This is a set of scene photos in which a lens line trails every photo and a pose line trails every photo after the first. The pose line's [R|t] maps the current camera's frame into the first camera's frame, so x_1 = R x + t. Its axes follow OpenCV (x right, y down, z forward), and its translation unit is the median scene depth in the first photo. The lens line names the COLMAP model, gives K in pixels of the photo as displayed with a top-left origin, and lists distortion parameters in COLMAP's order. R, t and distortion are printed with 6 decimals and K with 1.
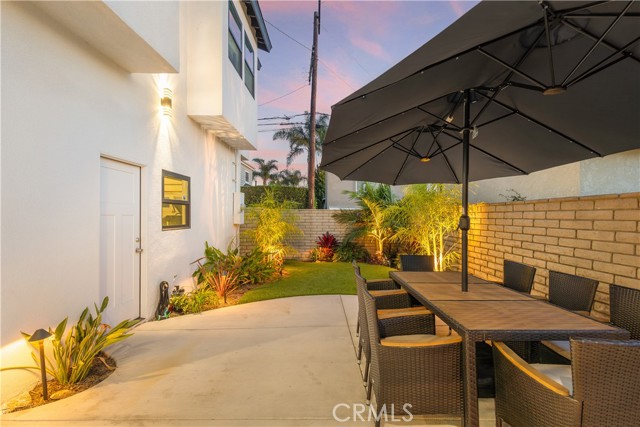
lens RADIAL K [[284.0, 0, 320.0], [0, 284.0, 213.5], [0, 0, 1]] dist [0.000950, -0.000080]
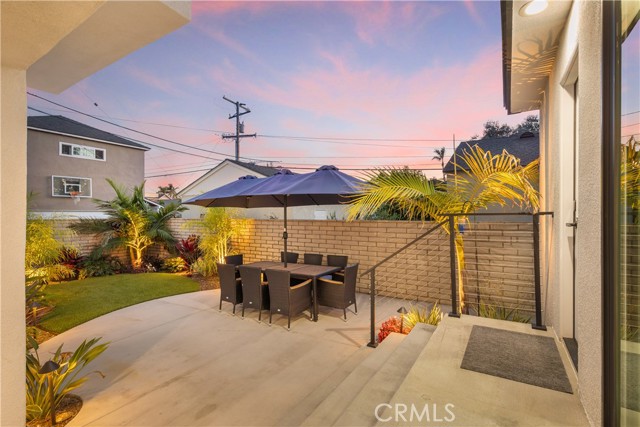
lens RADIAL K [[284.0, 0, 320.0], [0, 284.0, 213.5], [0, 0, 1]] dist [0.000950, -0.000080]
pose [[0.530176, 0.005333, 0.847871, -0.660467], [-0.003764, 0.999985, -0.003937, -0.069811], [-0.847879, -0.001104, 0.530188, -0.201872]]
